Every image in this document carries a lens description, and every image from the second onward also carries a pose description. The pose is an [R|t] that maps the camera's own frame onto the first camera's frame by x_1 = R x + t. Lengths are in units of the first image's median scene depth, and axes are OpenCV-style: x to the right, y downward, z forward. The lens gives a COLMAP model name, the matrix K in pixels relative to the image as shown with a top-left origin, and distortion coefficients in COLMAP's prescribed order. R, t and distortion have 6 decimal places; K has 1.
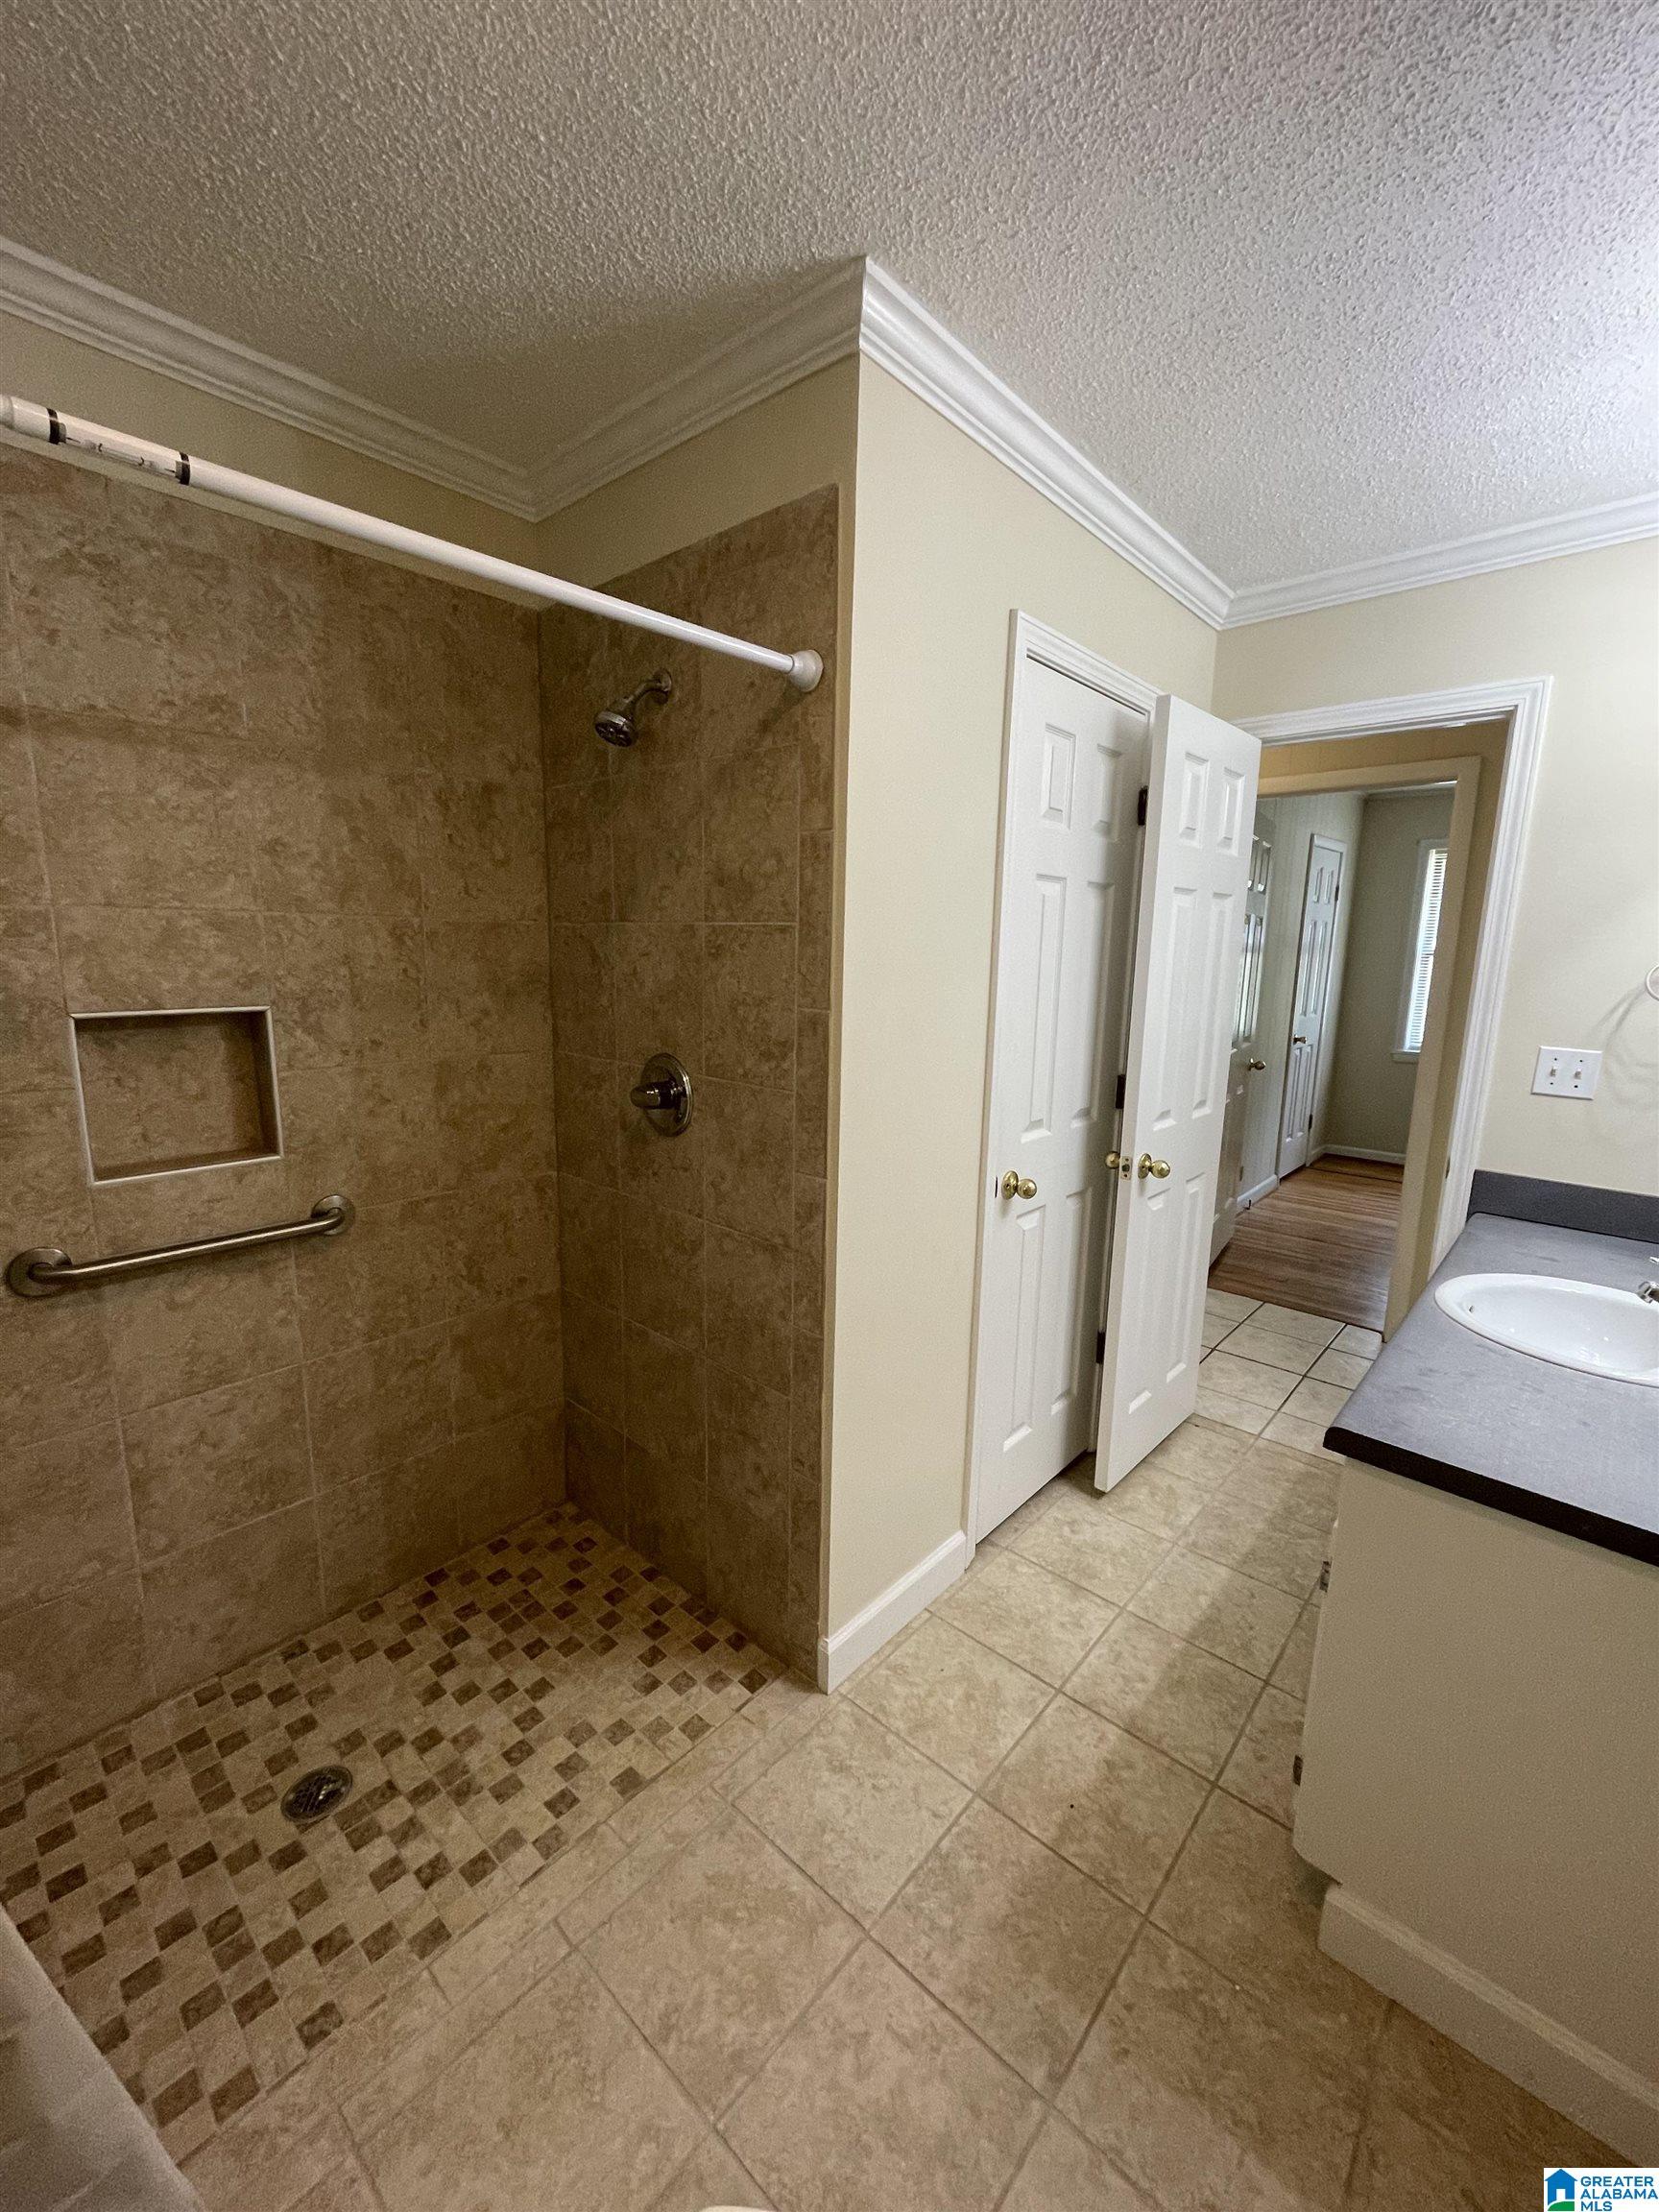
lens RADIAL K [[894.9, 0, 829.5], [0, 894.9, 1106.0], [0, 0, 1]] dist [-0.001404, -0.000350]
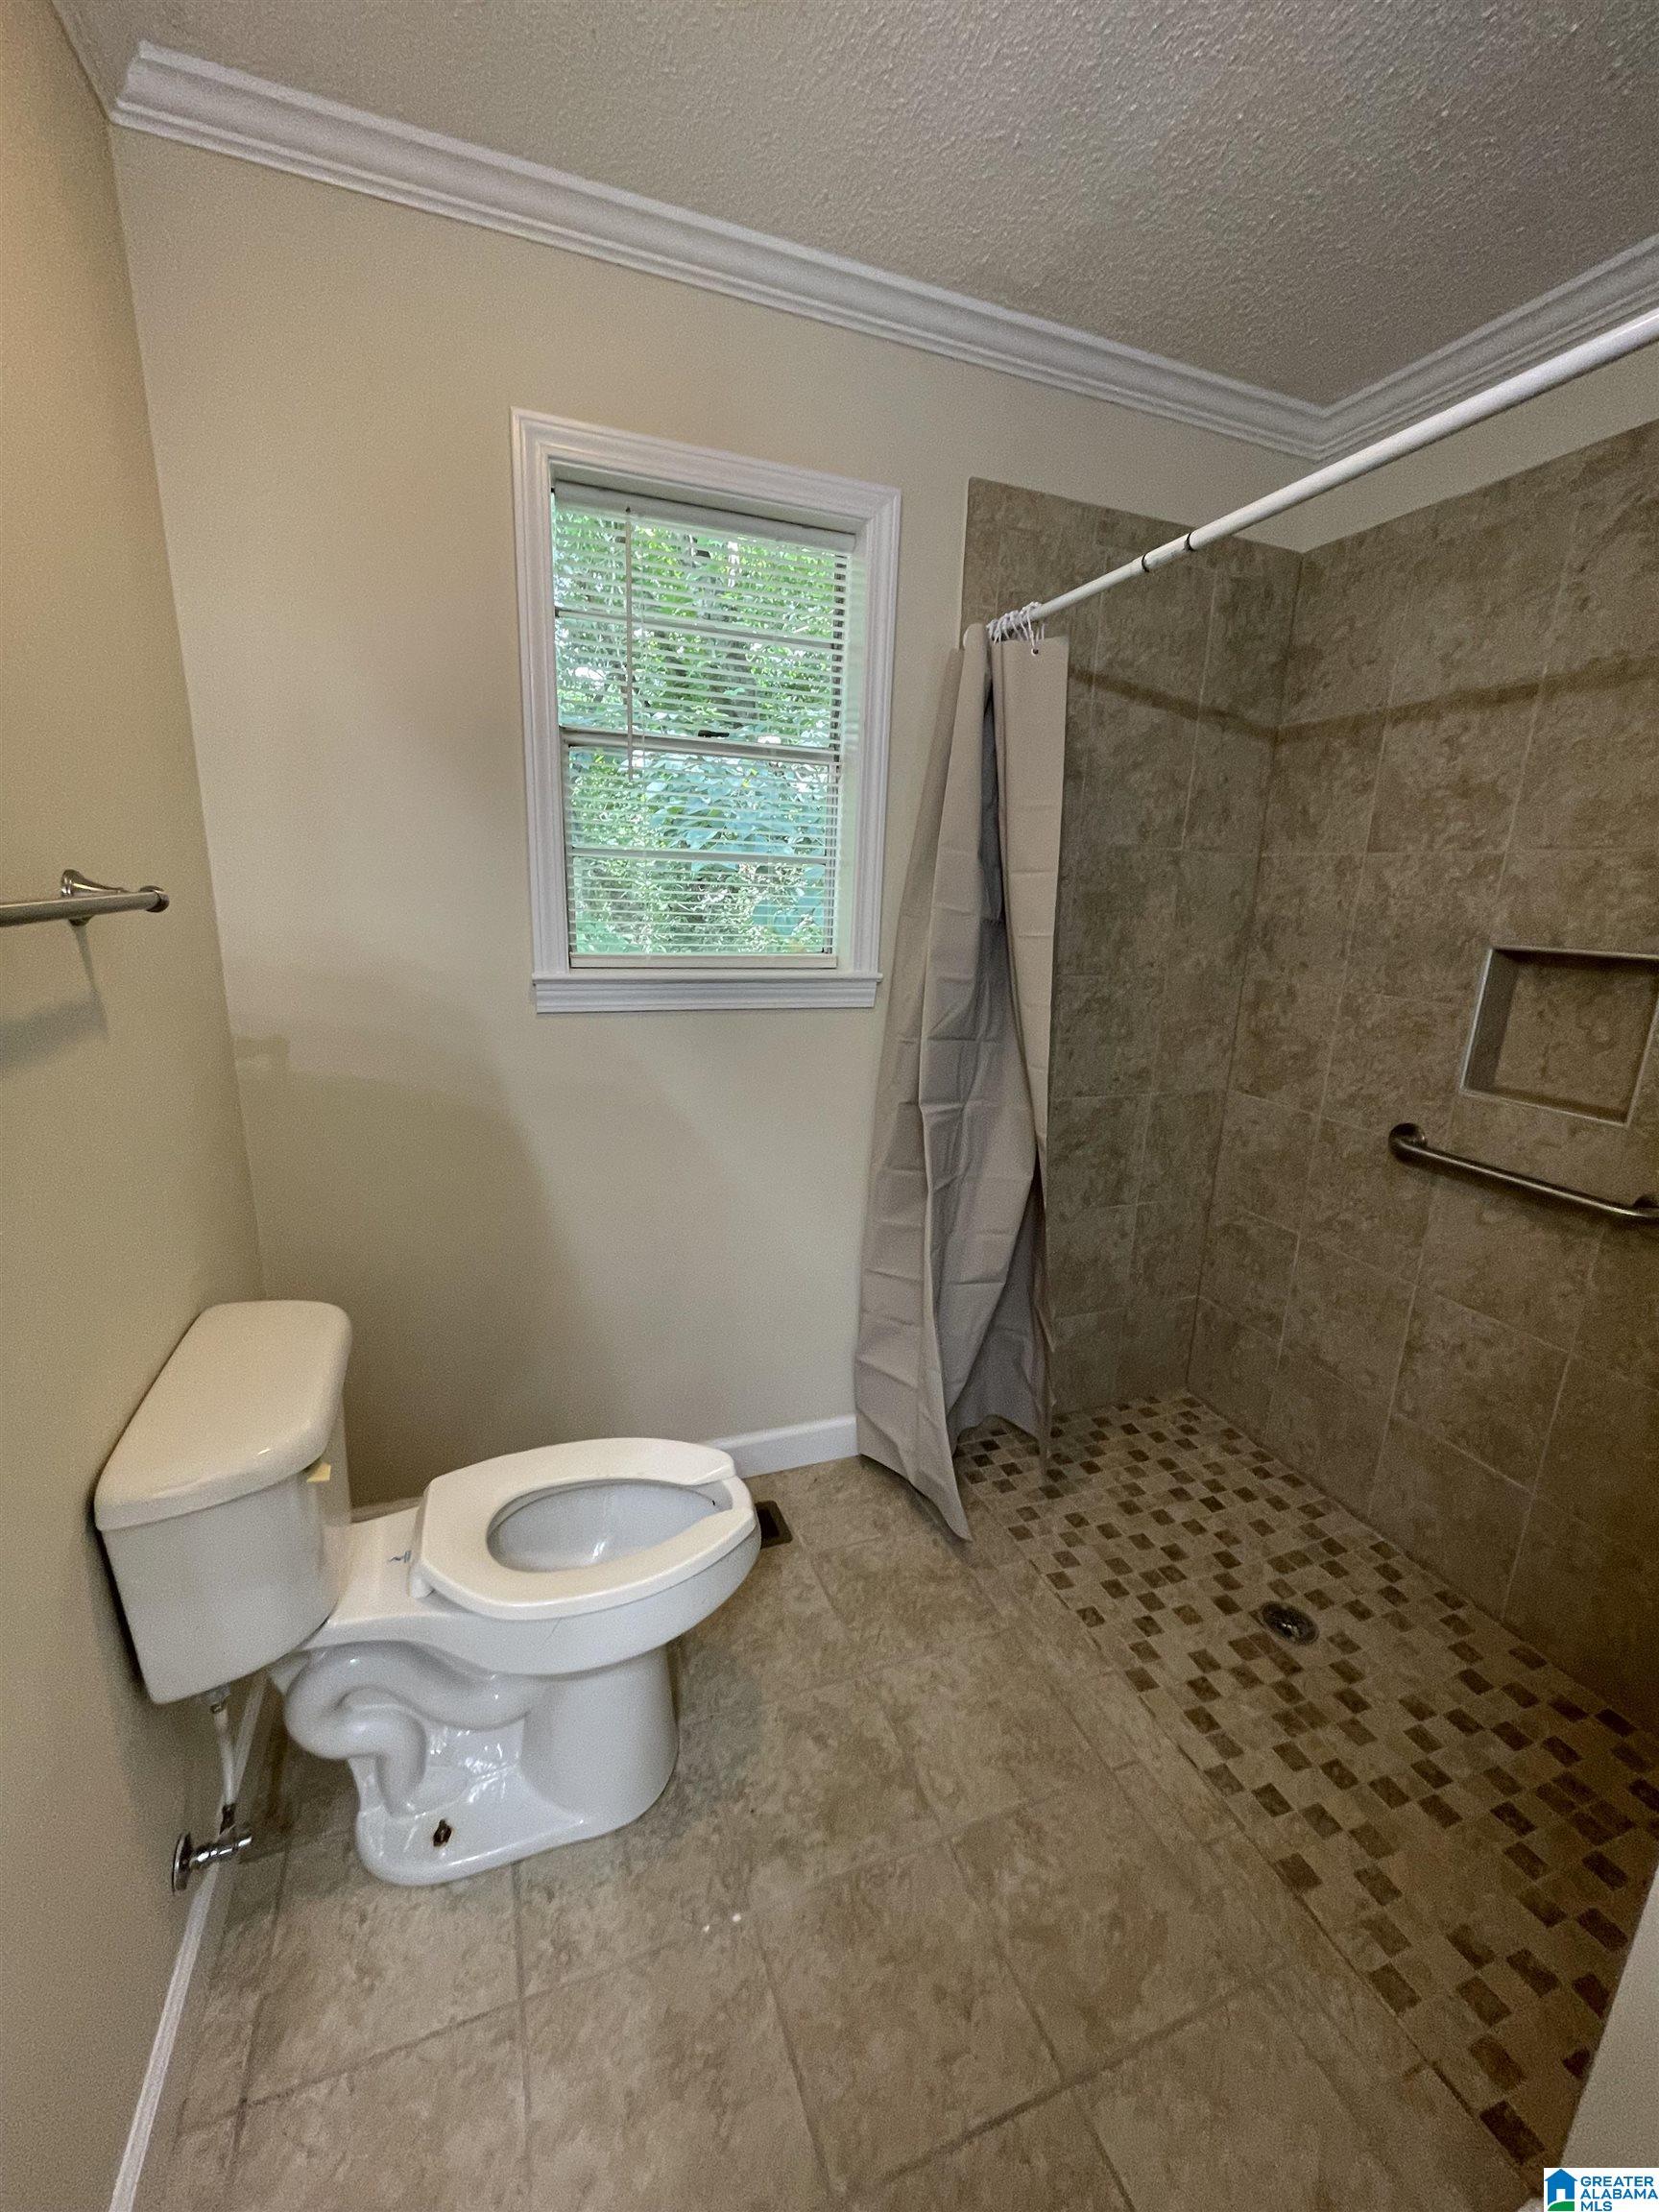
lens RADIAL K [[894.9, 0, 829.5], [0, 894.9, 1106.0], [0, 0, 1]] dist [-0.001404, -0.000350]
pose [[-0.448902, 0.183649, -0.874506, 0.573923], [-0.203800, 0.931819, 0.300299, -0.075224], [0.870030, 0.313029, -0.380867, 0.714767]]
